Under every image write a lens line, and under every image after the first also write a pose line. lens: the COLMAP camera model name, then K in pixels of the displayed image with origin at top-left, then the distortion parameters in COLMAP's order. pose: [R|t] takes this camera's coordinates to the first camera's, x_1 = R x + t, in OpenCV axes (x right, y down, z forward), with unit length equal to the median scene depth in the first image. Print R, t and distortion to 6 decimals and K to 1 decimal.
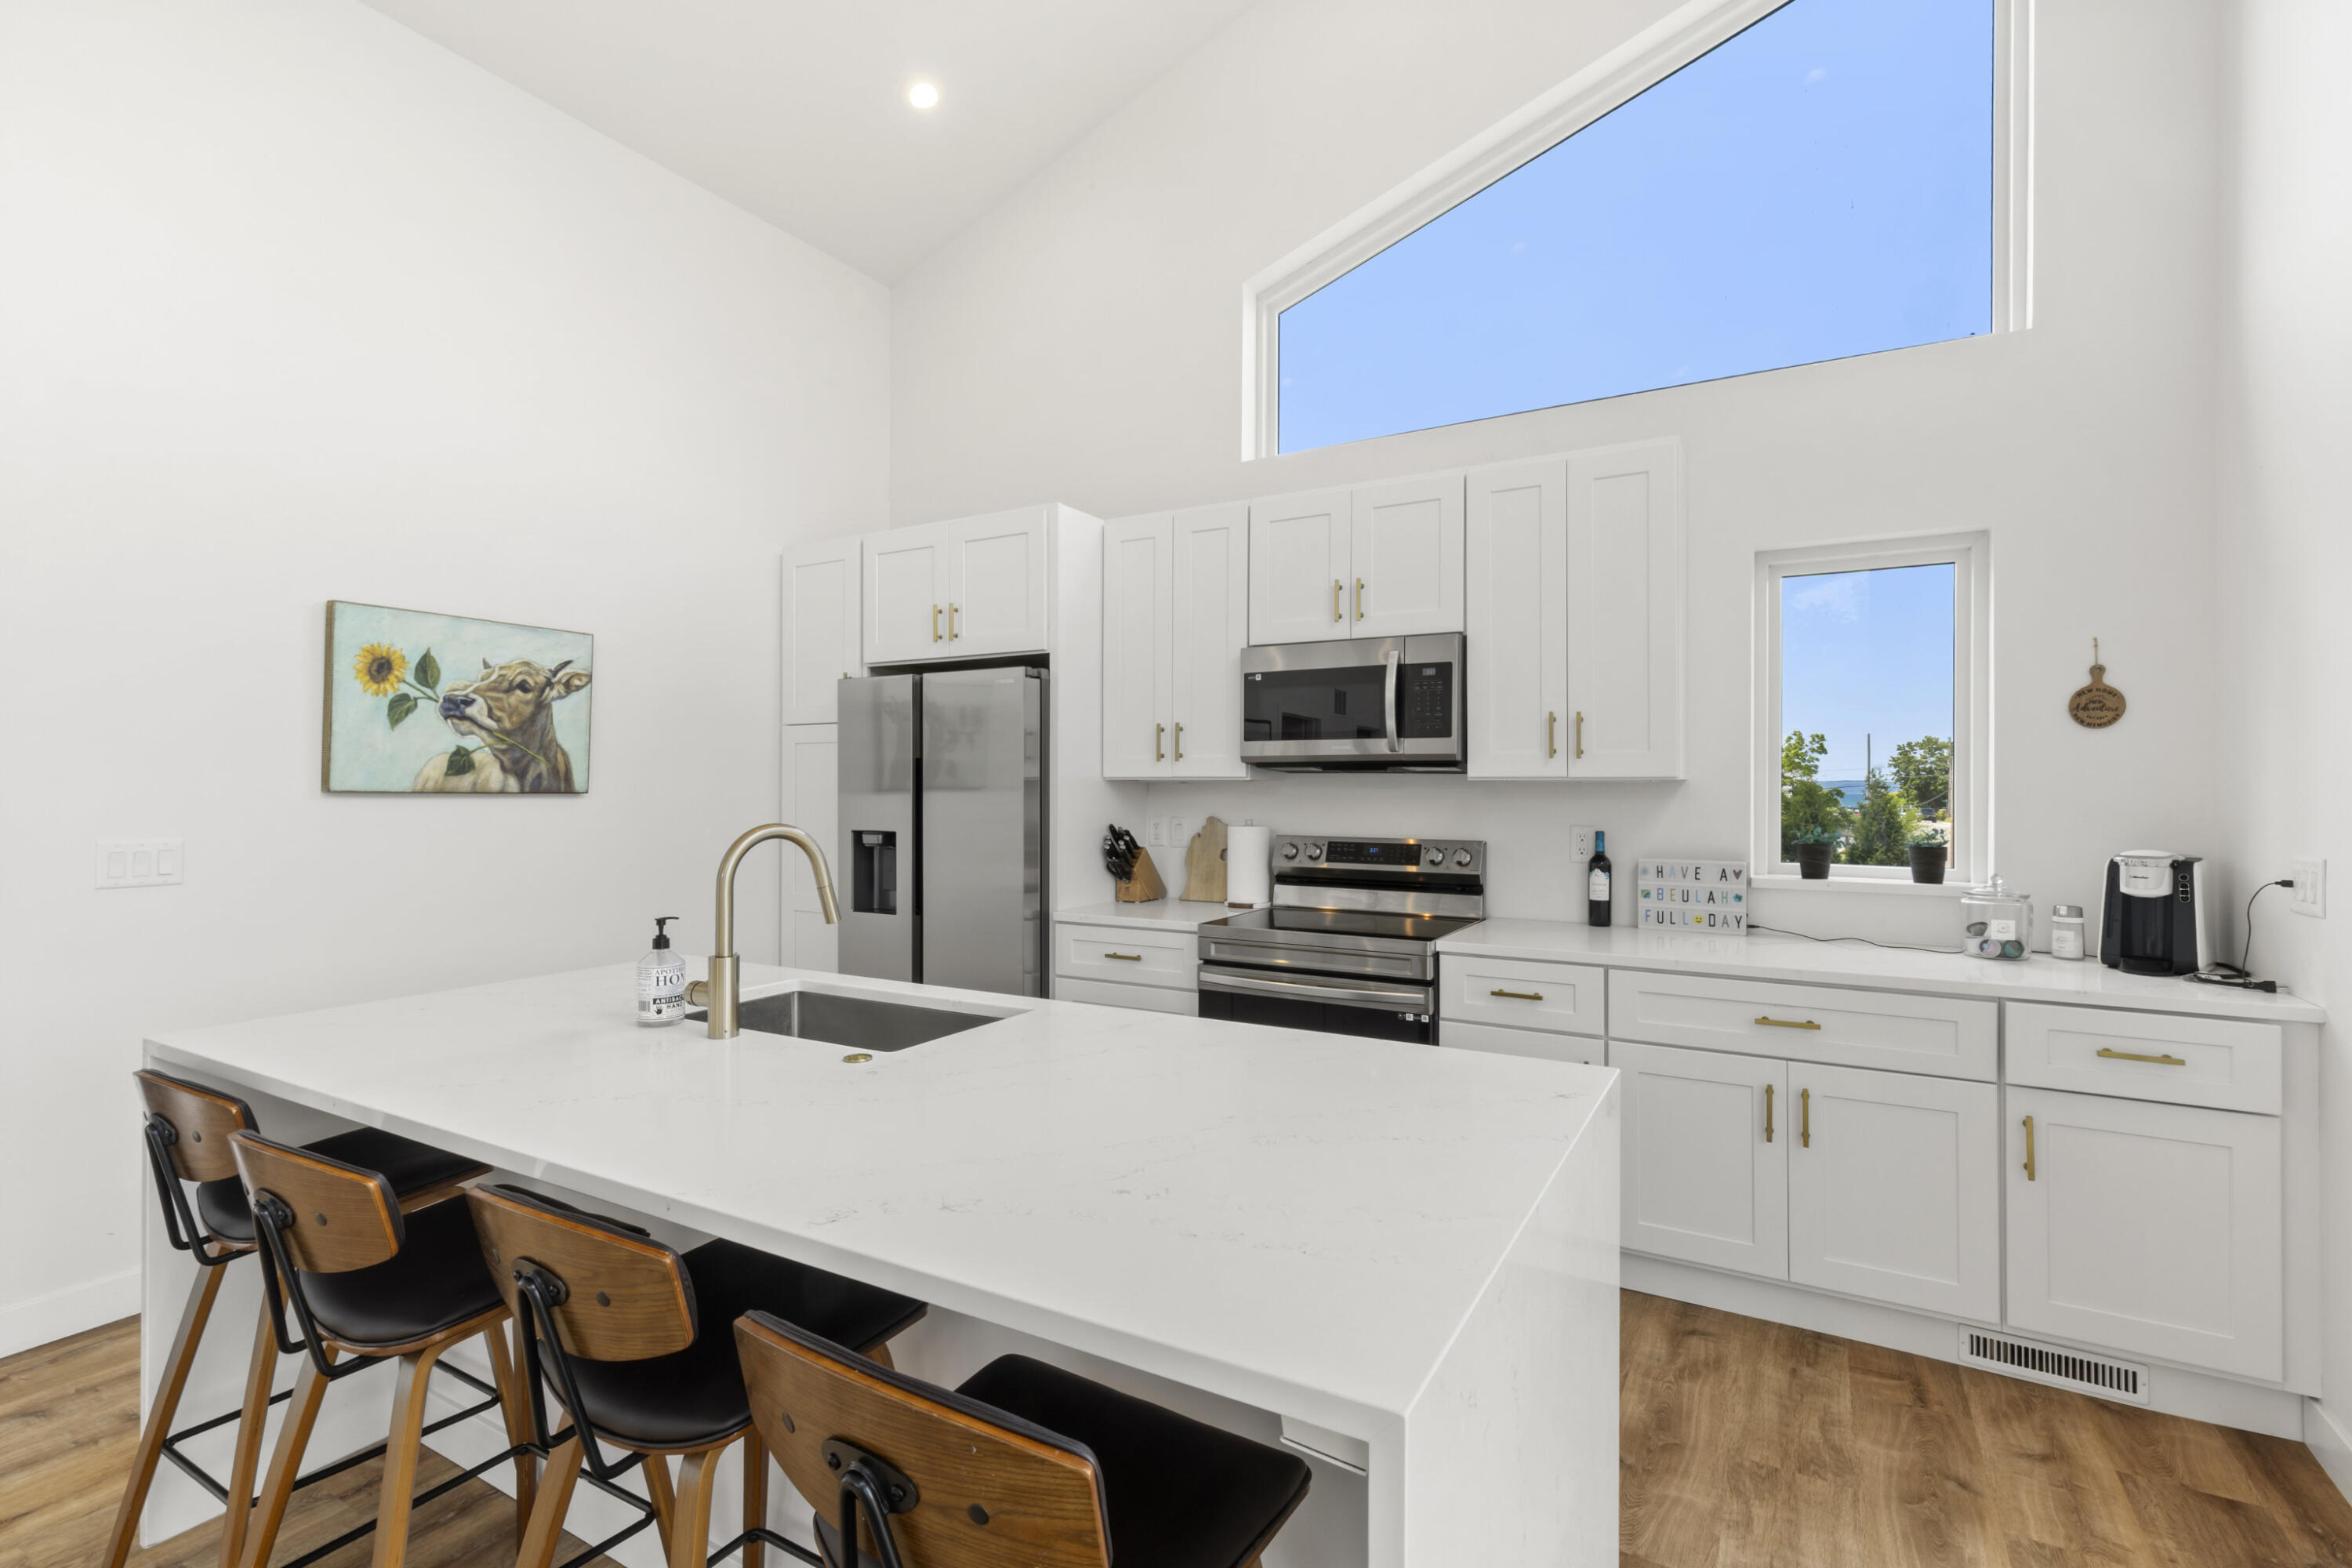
lens RADIAL K [[1043.2, 0, 1190.1], [0, 1043.2, 794.3], [0, 0, 1]] dist [0.001907, 0.000032]
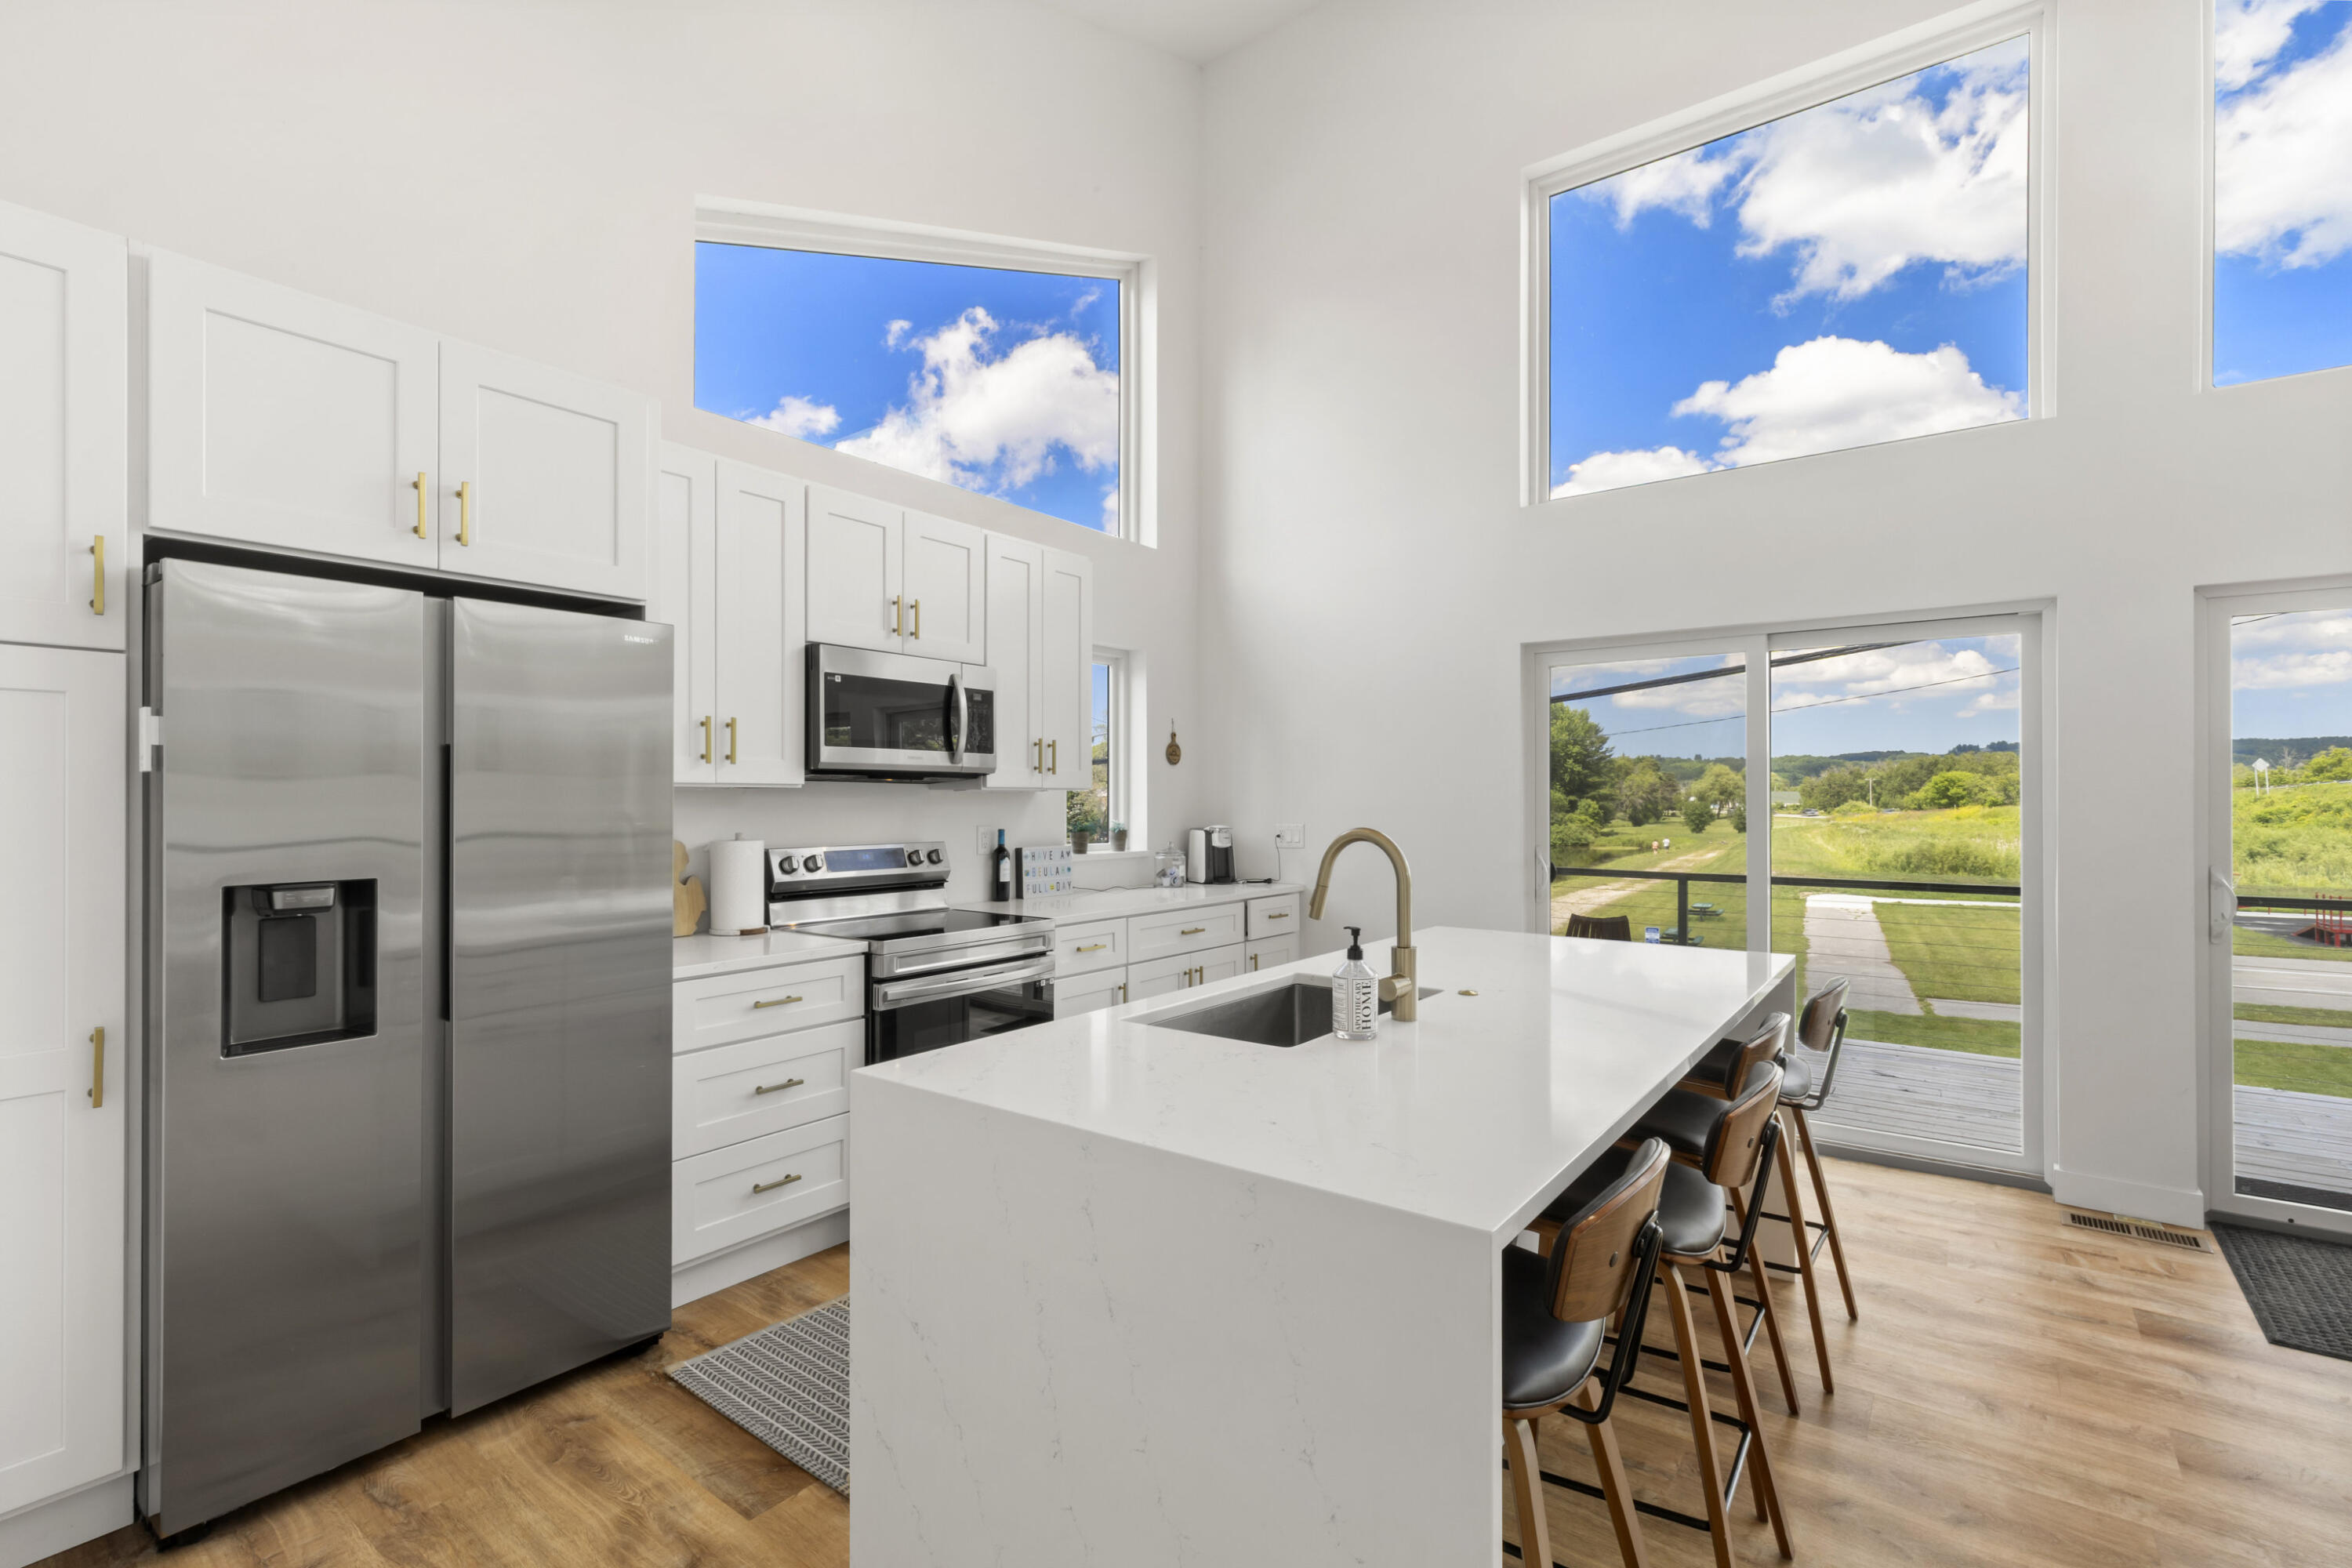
lens RADIAL K [[1043.2, 0, 1190.7], [0, 1043.2, 784.2], [0, 0, 1]] dist [0.001907, 0.000032]
pose [[0.128112, 0.010938, 0.991699, -0.818030], [0.007796, 0.999897, -0.012035, -0.003003], [-0.991729, 0.009273, 0.128014, 0.555516]]
